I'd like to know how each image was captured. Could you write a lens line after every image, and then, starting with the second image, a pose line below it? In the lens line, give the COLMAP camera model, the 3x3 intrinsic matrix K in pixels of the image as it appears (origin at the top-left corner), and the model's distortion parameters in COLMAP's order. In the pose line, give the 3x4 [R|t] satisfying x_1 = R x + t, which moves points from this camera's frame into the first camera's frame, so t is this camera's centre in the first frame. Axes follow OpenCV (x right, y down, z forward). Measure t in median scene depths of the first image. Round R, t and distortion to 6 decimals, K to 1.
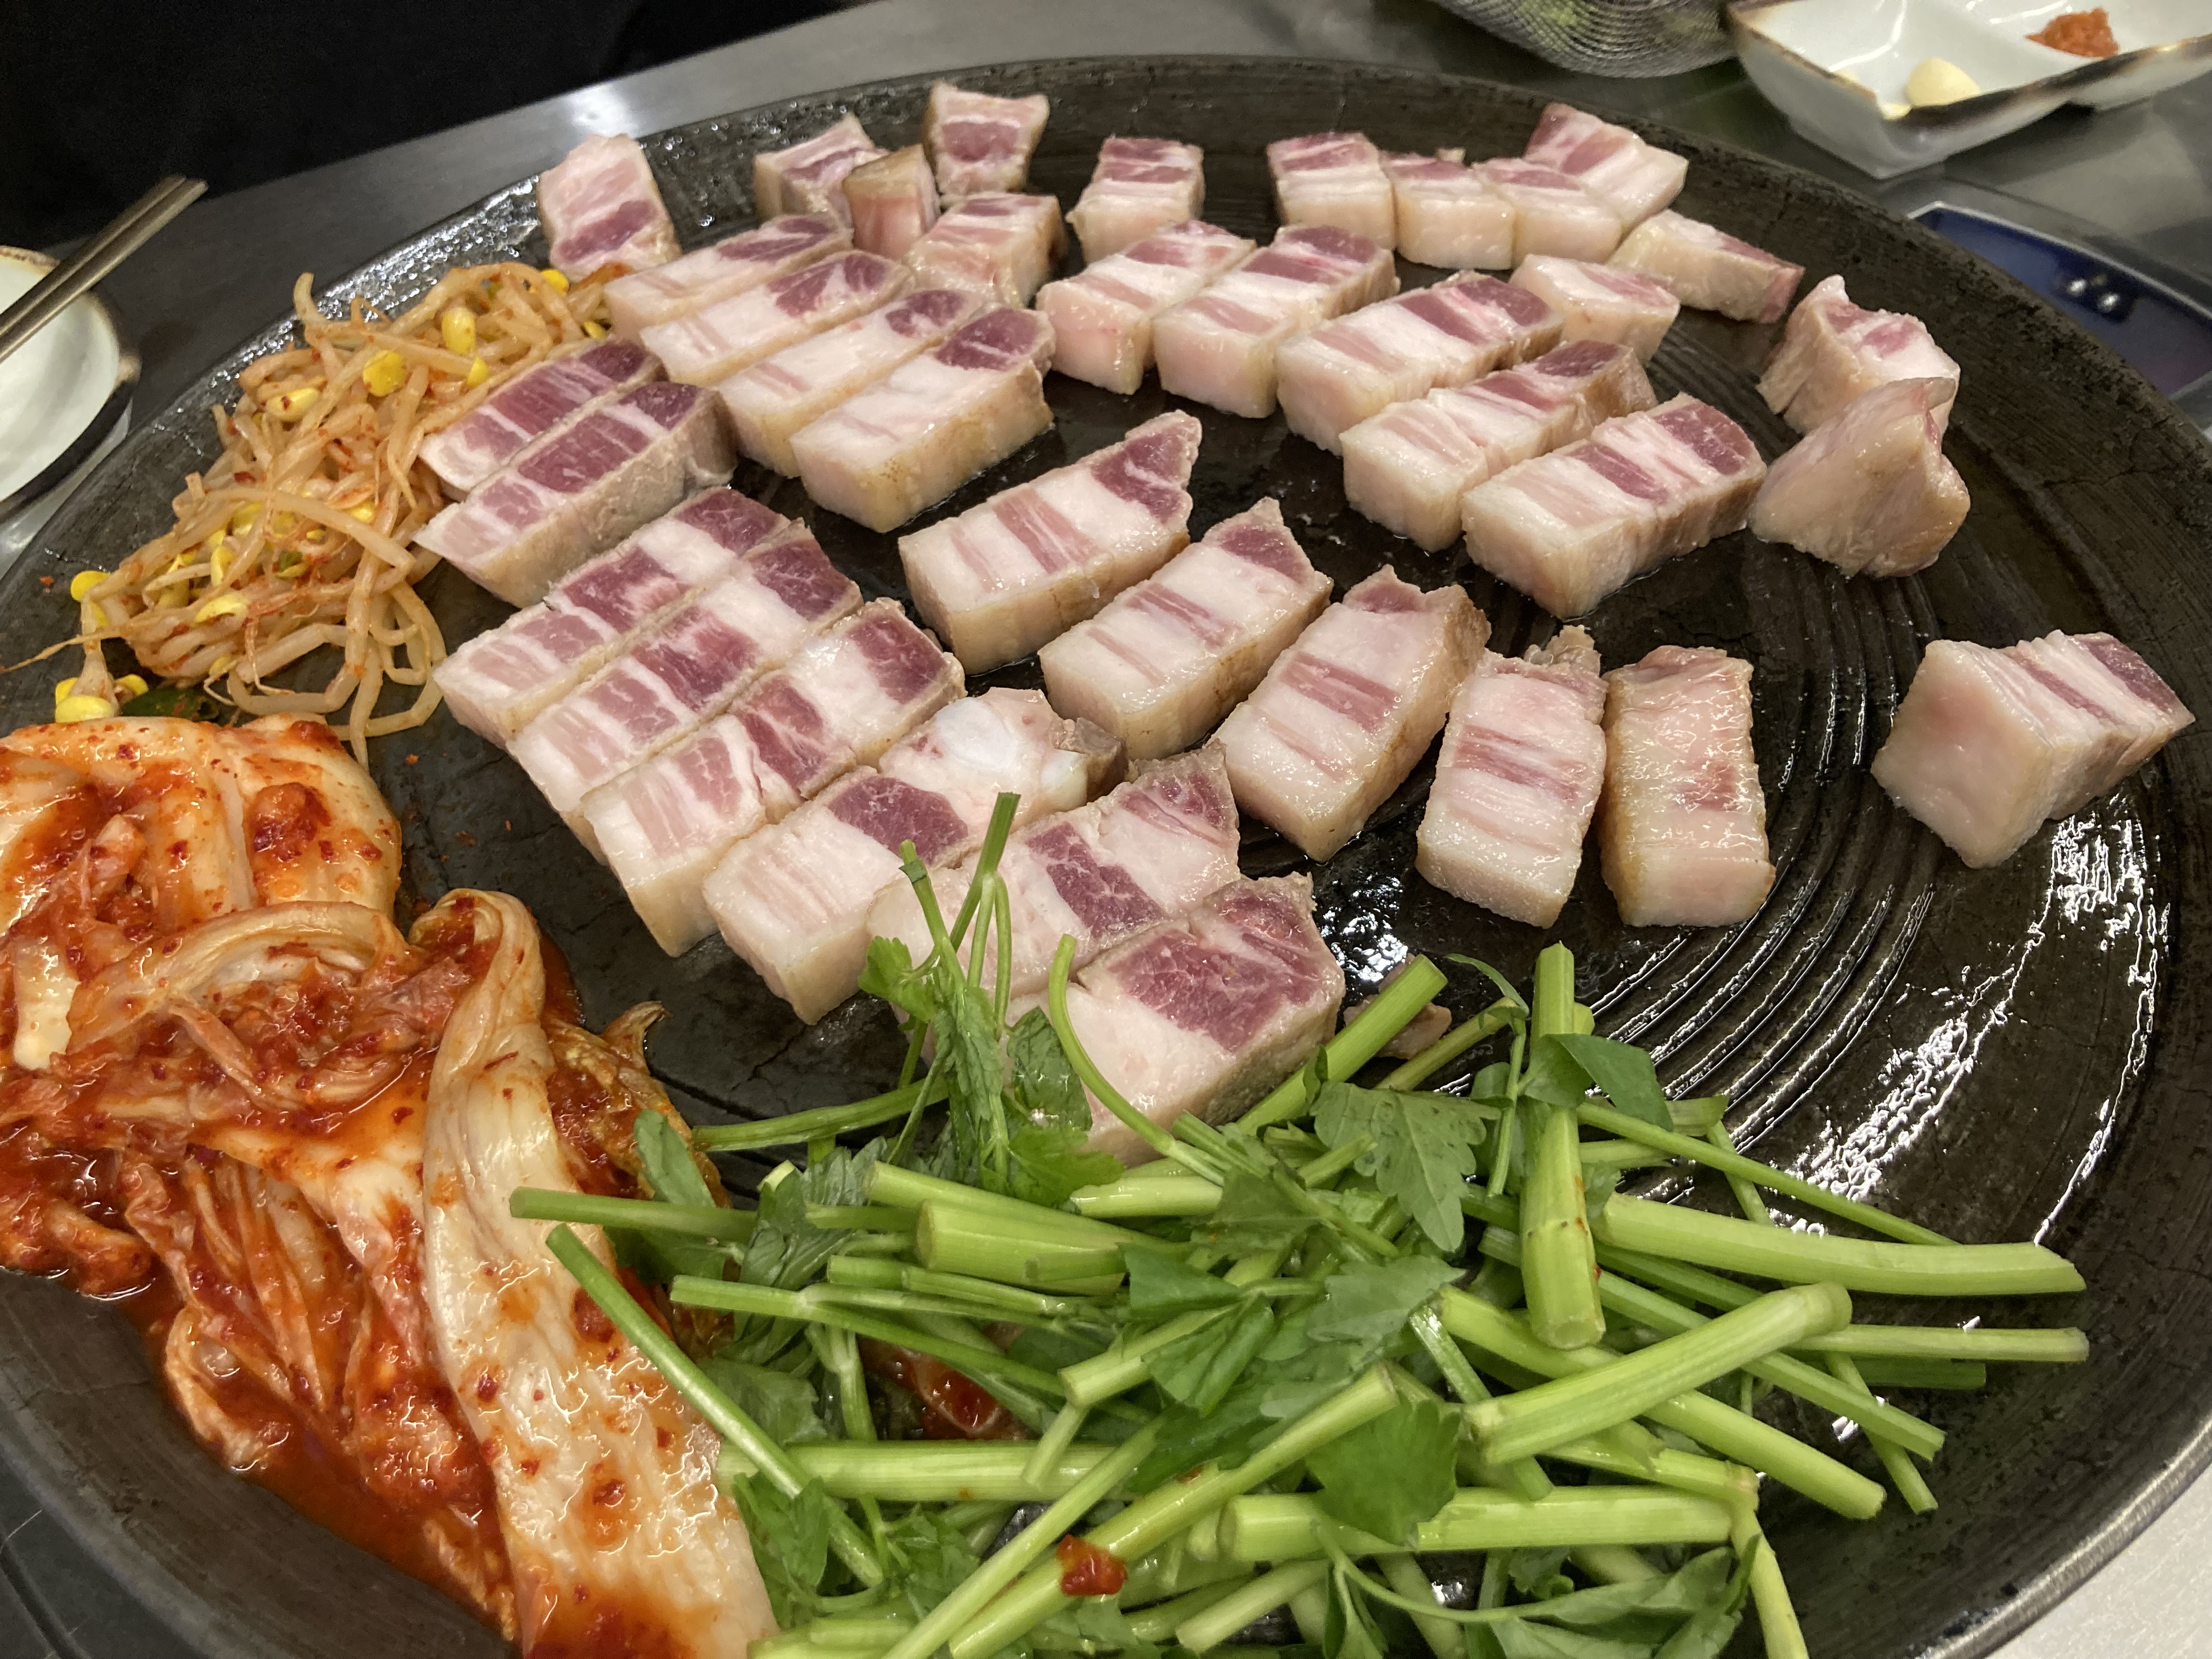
lens RADIAL K [[1838.8, 0, 1114.5], [0, 1838.8, 822.4], [0, 0, 1]] dist [-0.021035, 0.004778]
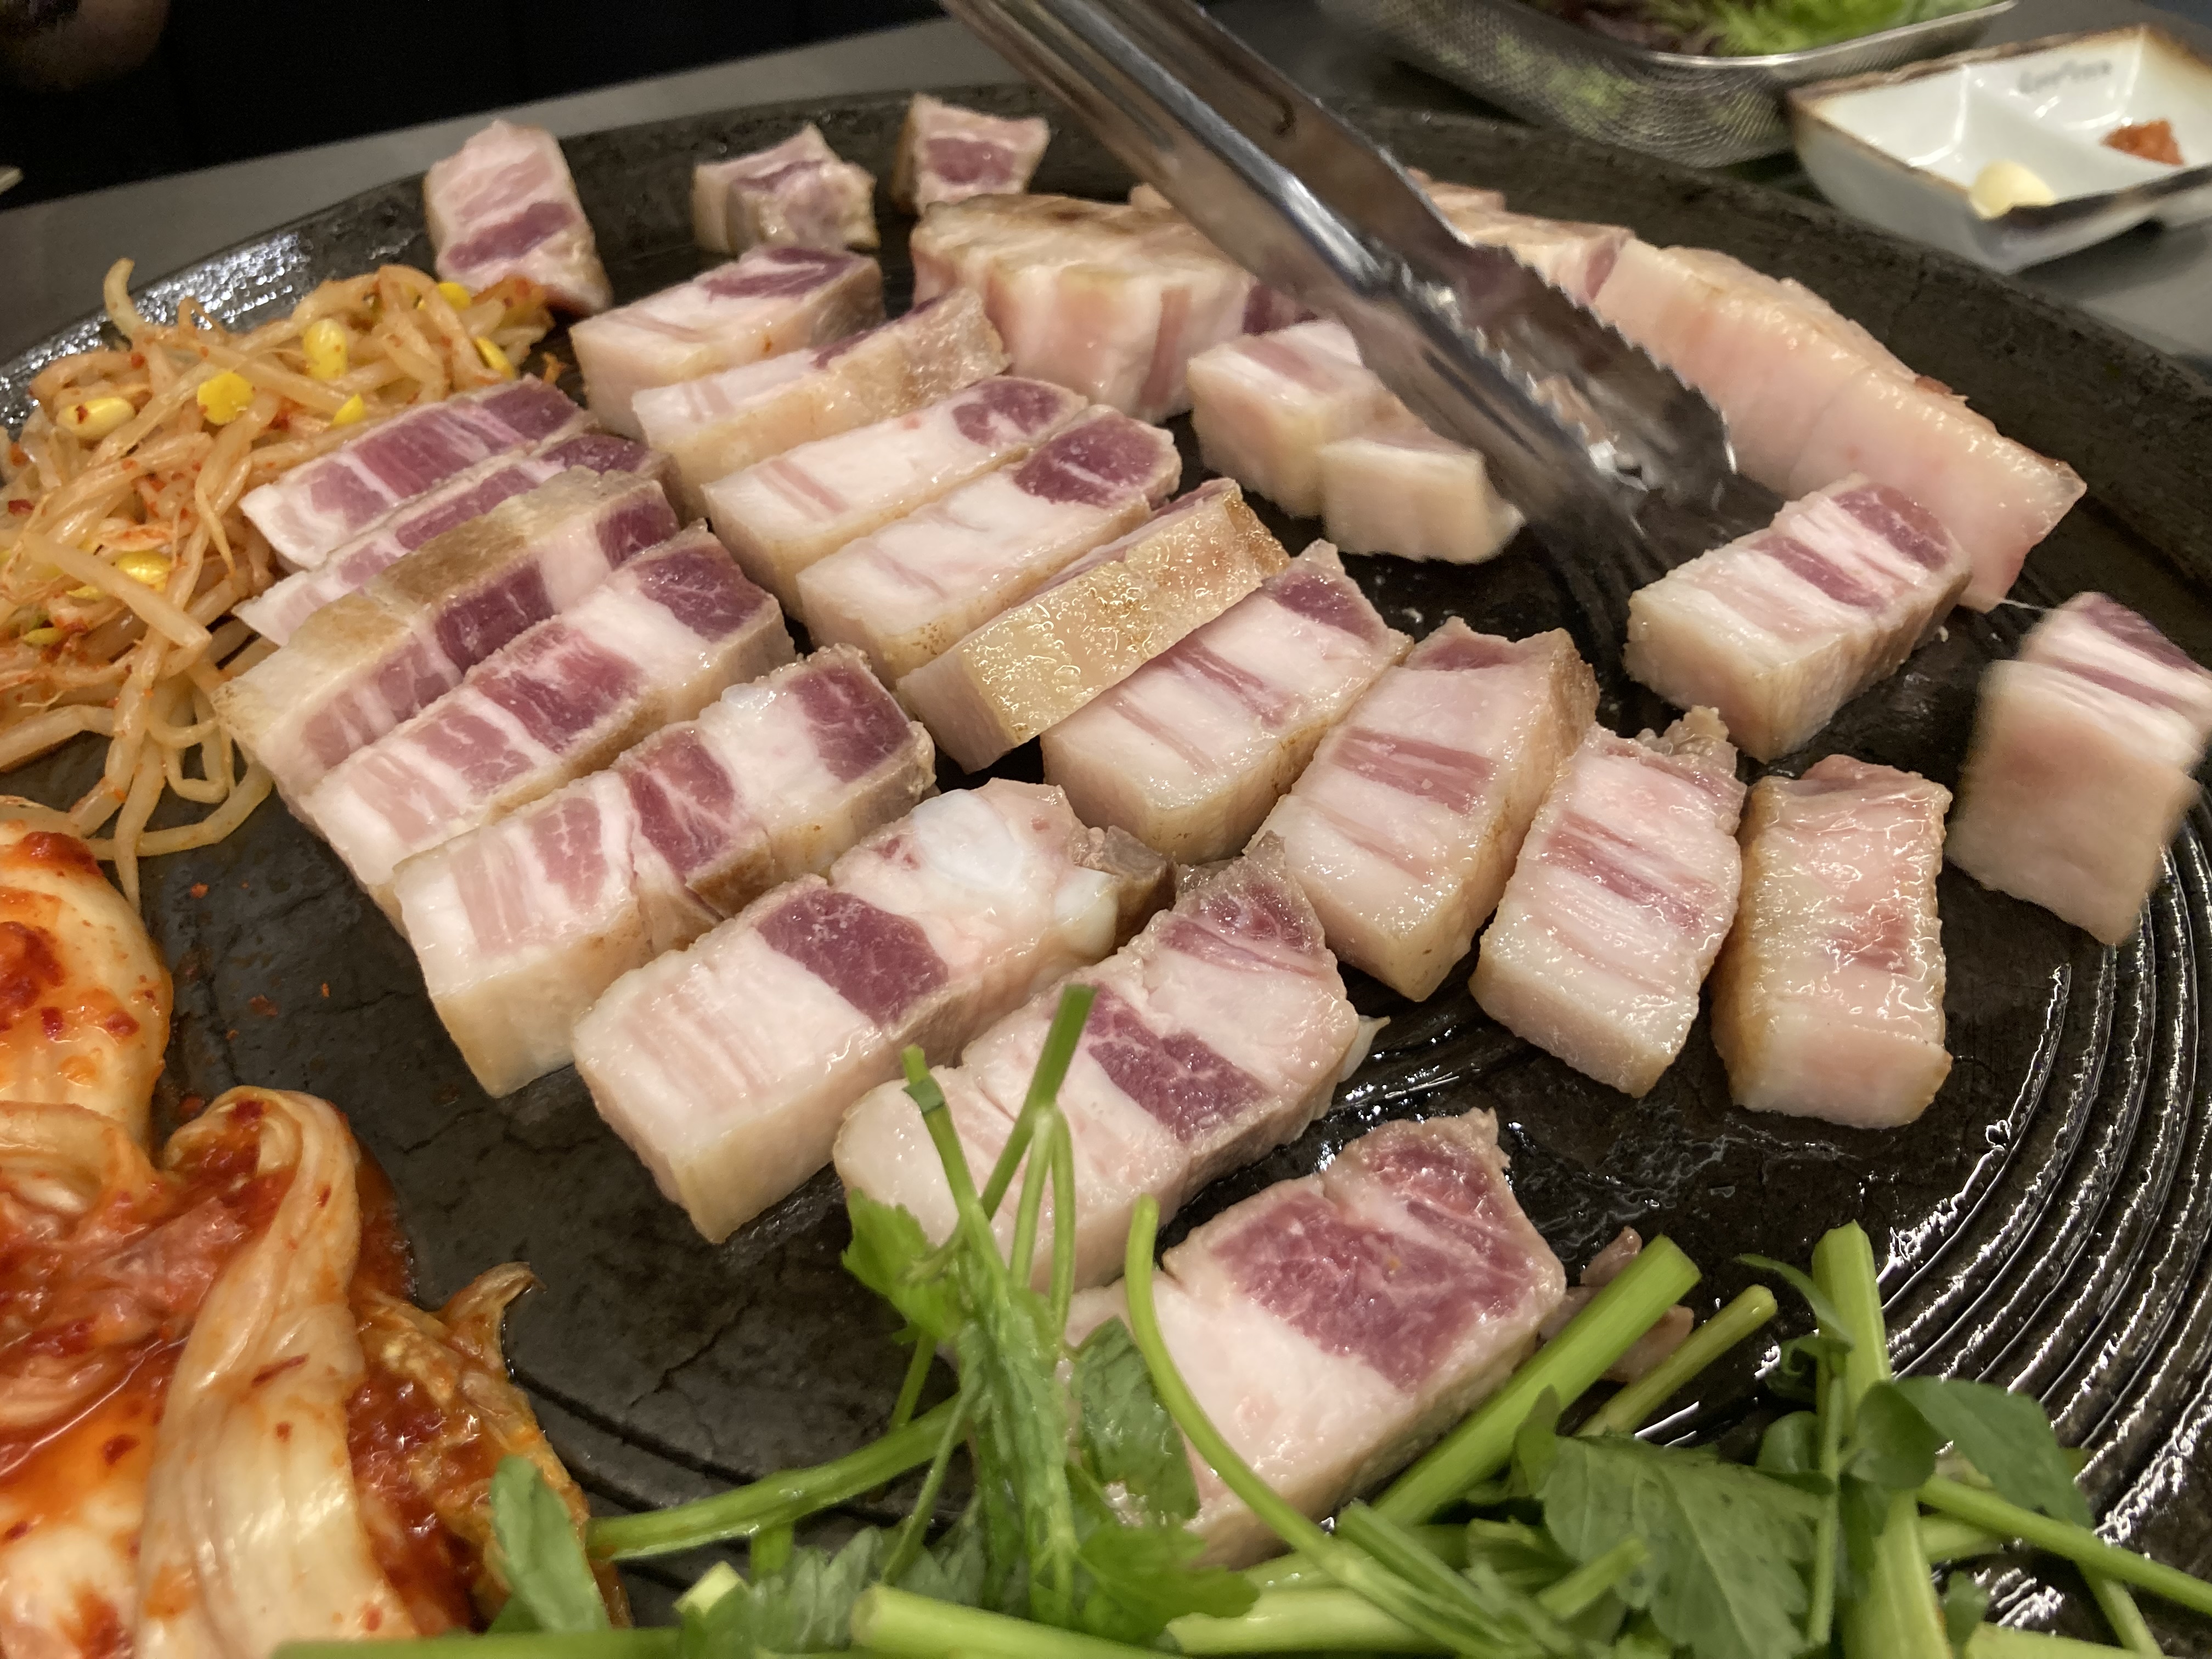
lens RADIAL K [[1838.8, 0, 1093.5], [0, 1838.8, 834.5], [0, 0, 1]] dist [-0.021035, 0.004778]
pose [[0.997974, 0.036680, 0.051977, -0.083316], [-0.033341, 0.997412, -0.063707, -0.026975], [-0.054179, 0.061845, 0.996614, 0.313628]]
